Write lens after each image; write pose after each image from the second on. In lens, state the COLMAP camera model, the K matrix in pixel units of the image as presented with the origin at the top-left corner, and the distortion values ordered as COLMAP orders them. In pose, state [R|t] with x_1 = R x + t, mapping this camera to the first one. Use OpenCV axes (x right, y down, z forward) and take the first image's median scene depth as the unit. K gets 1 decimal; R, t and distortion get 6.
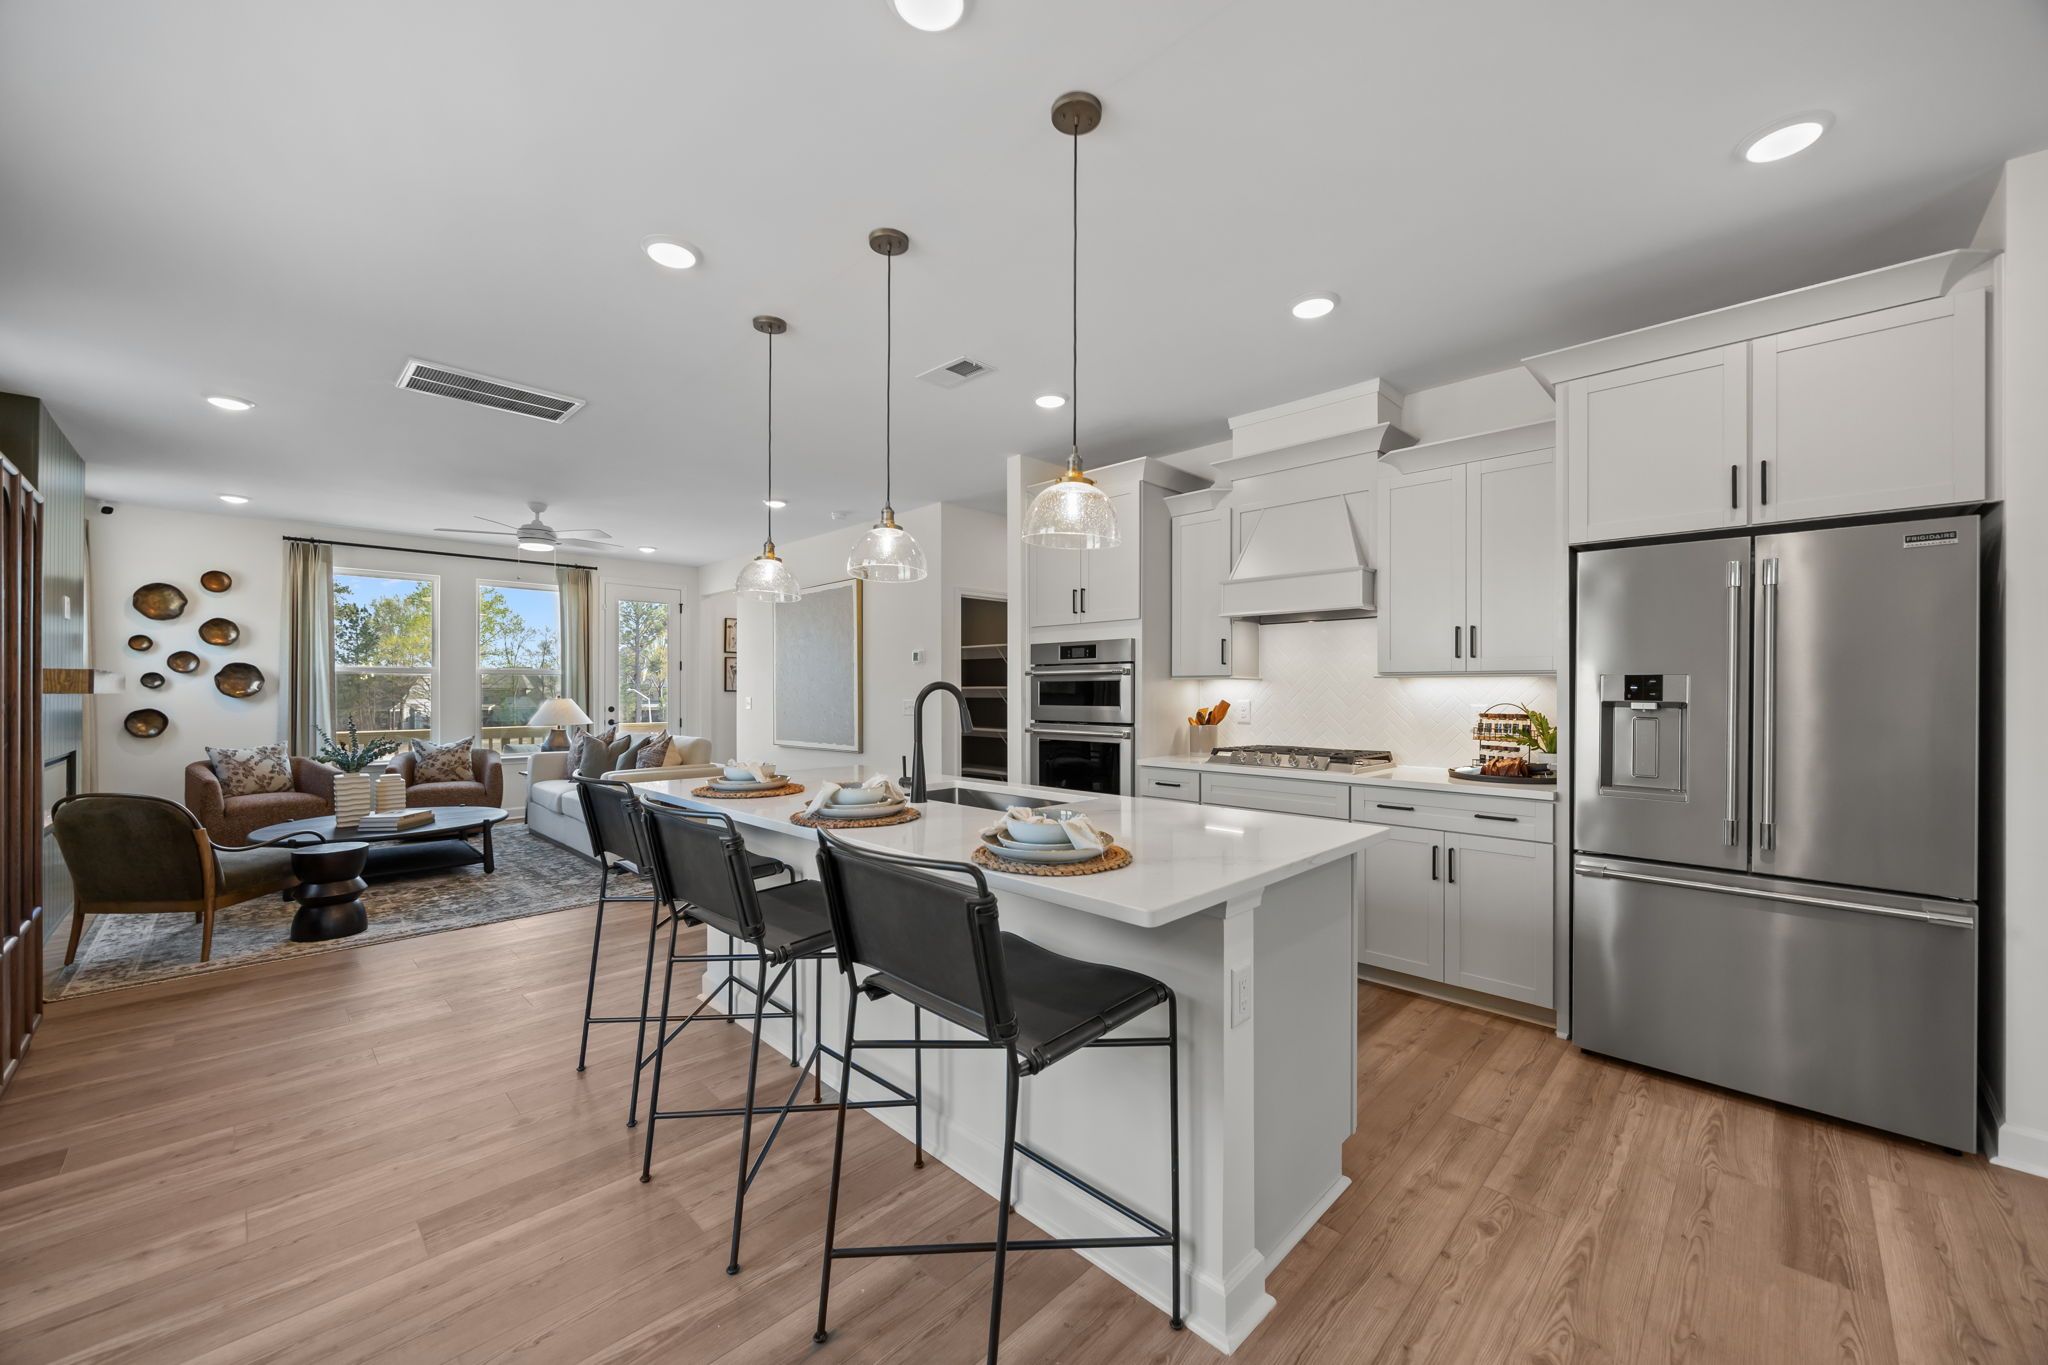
lens RADIAL K [[786.5, 0, 1021.1], [0, 786.5, 691.1], [0, 0, 1]] dist [-0.004088, -0.000401]
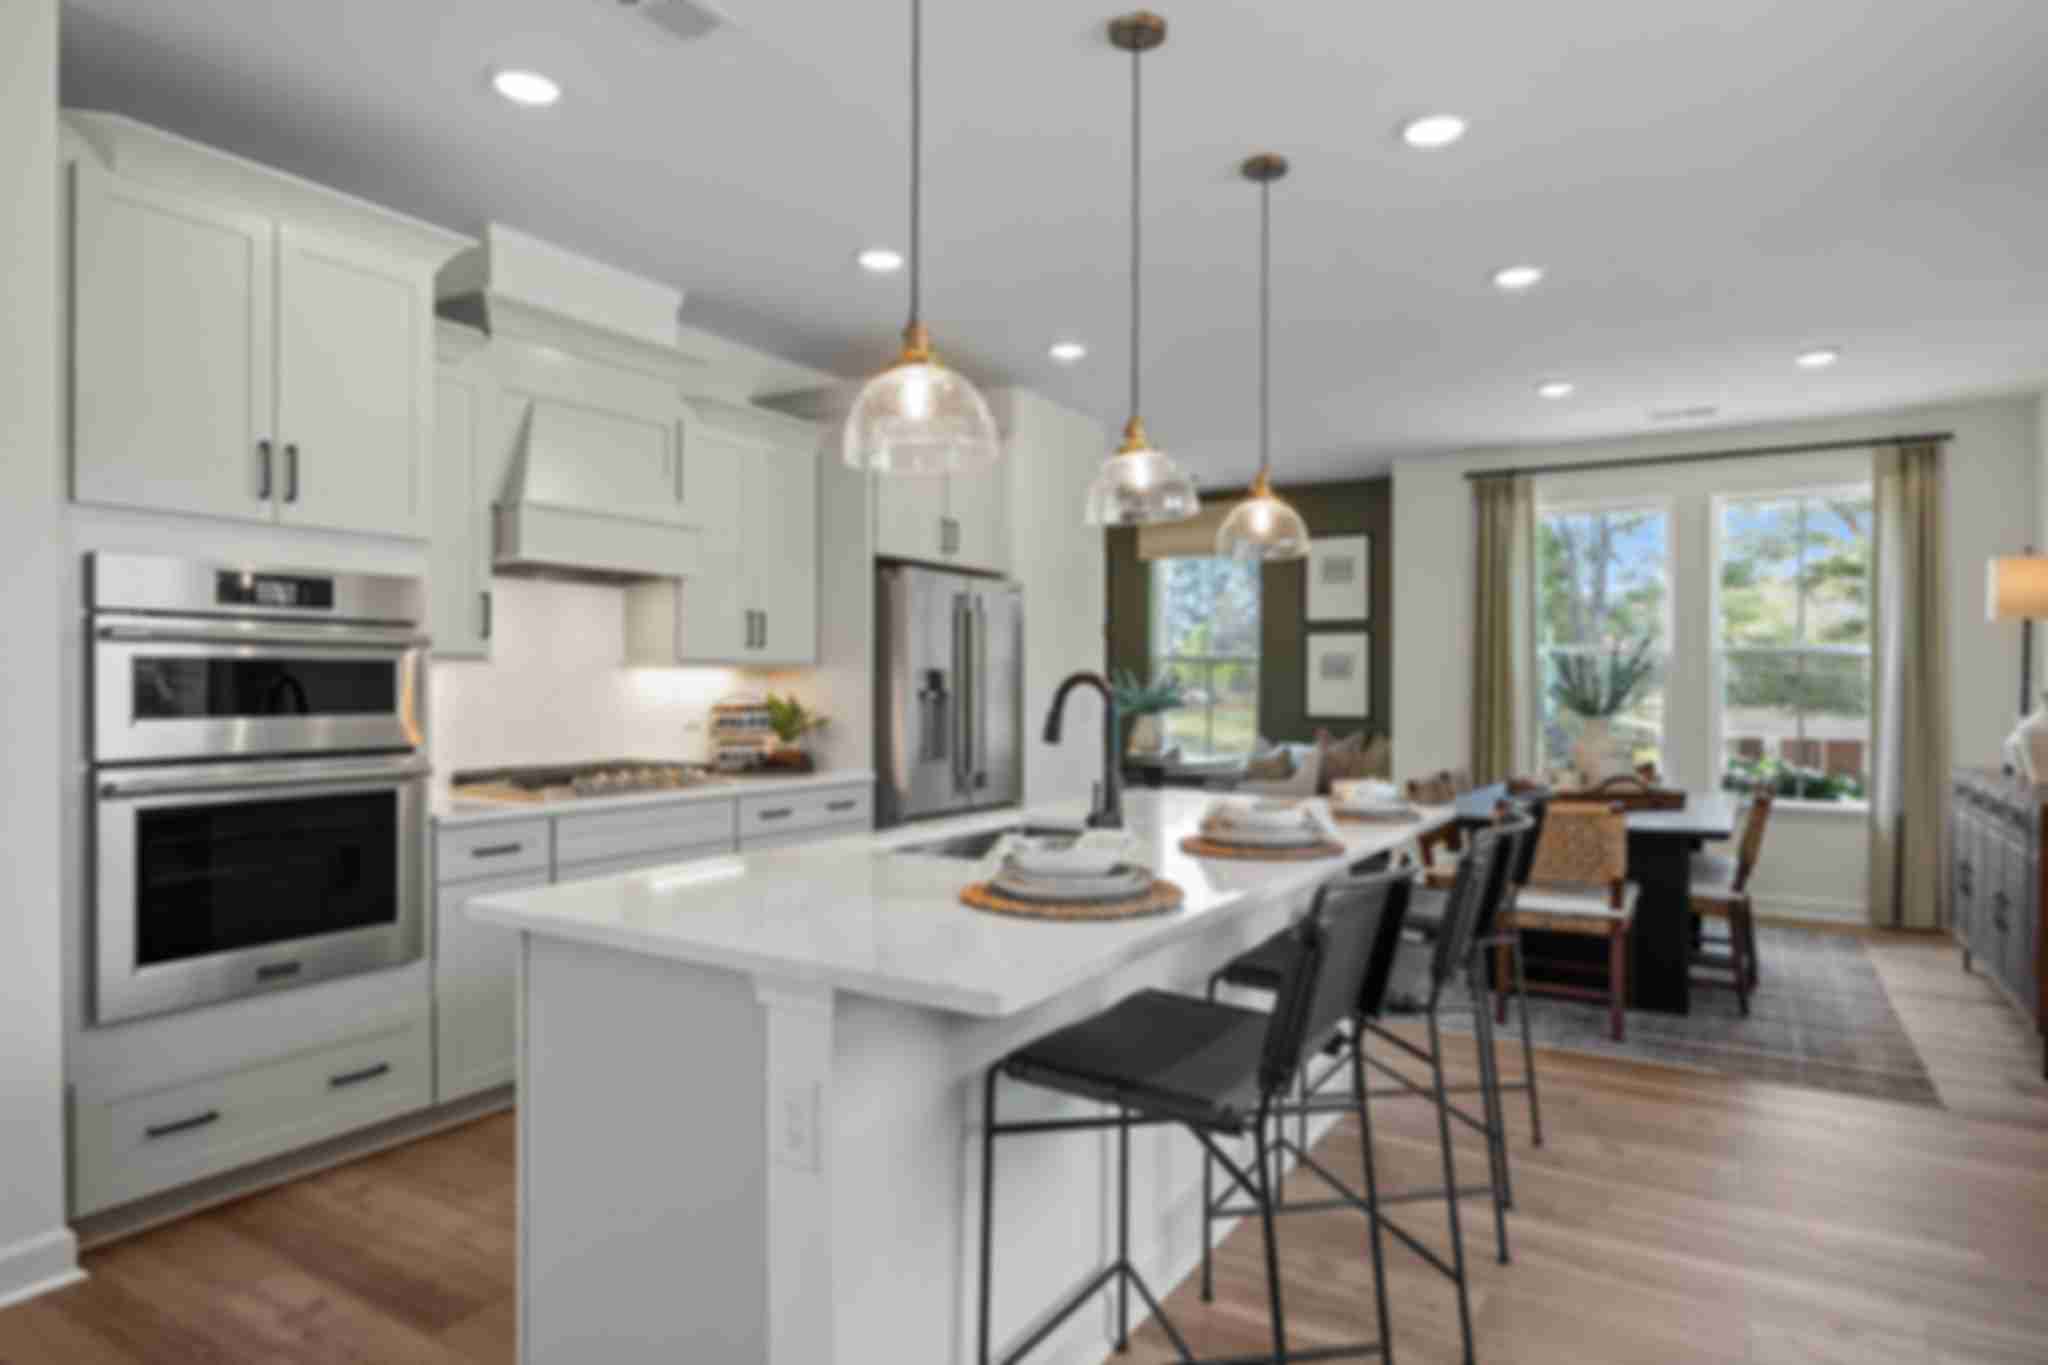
lens RADIAL K [[1162.7, 0, 1024.2], [0, 1162.7, 682.5], [0, 0, 1]] dist [-0.007282, -0.000338]
pose [[-0.230632, -0.003104, 0.973036, -0.714601], [-0.003939, 0.999990, 0.002257, -0.003681], [-0.973033, -0.003312, -0.230642, 0.853540]]
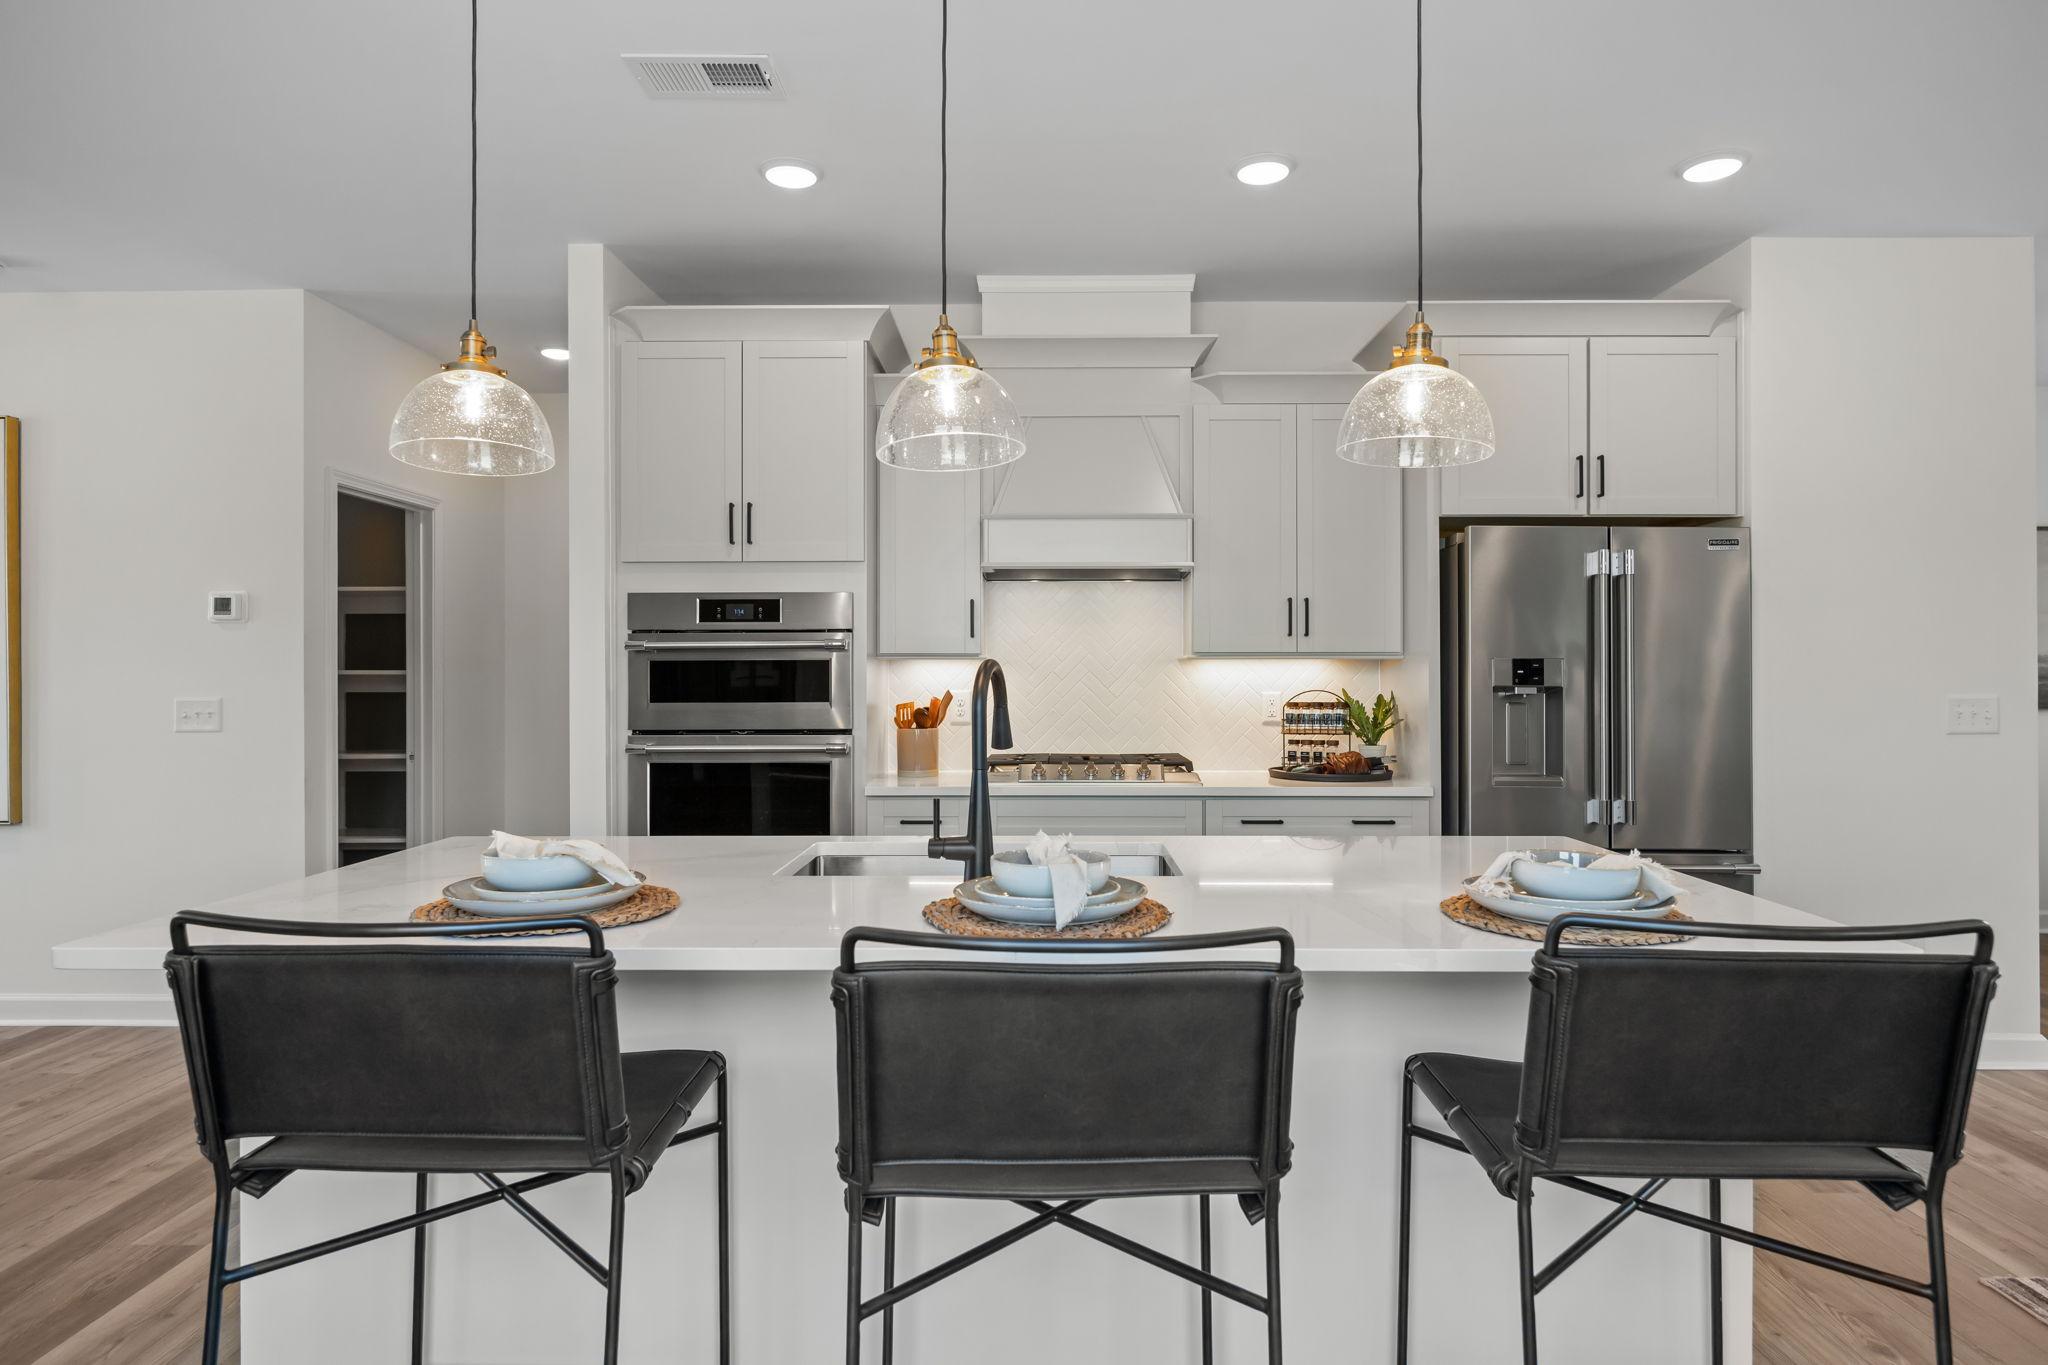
lens RADIAL K [[1162.7, 0, 1035.8], [0, 1162.7, 682.5], [0, 0, 1]] dist [-0.007282, -0.000338]
pose [[0.717792, -0.006349, 0.696228, -0.420935], [0.003168, 0.999978, 0.005853, -0.000830], [-0.696250, -0.001996, 0.717797, 0.258481]]
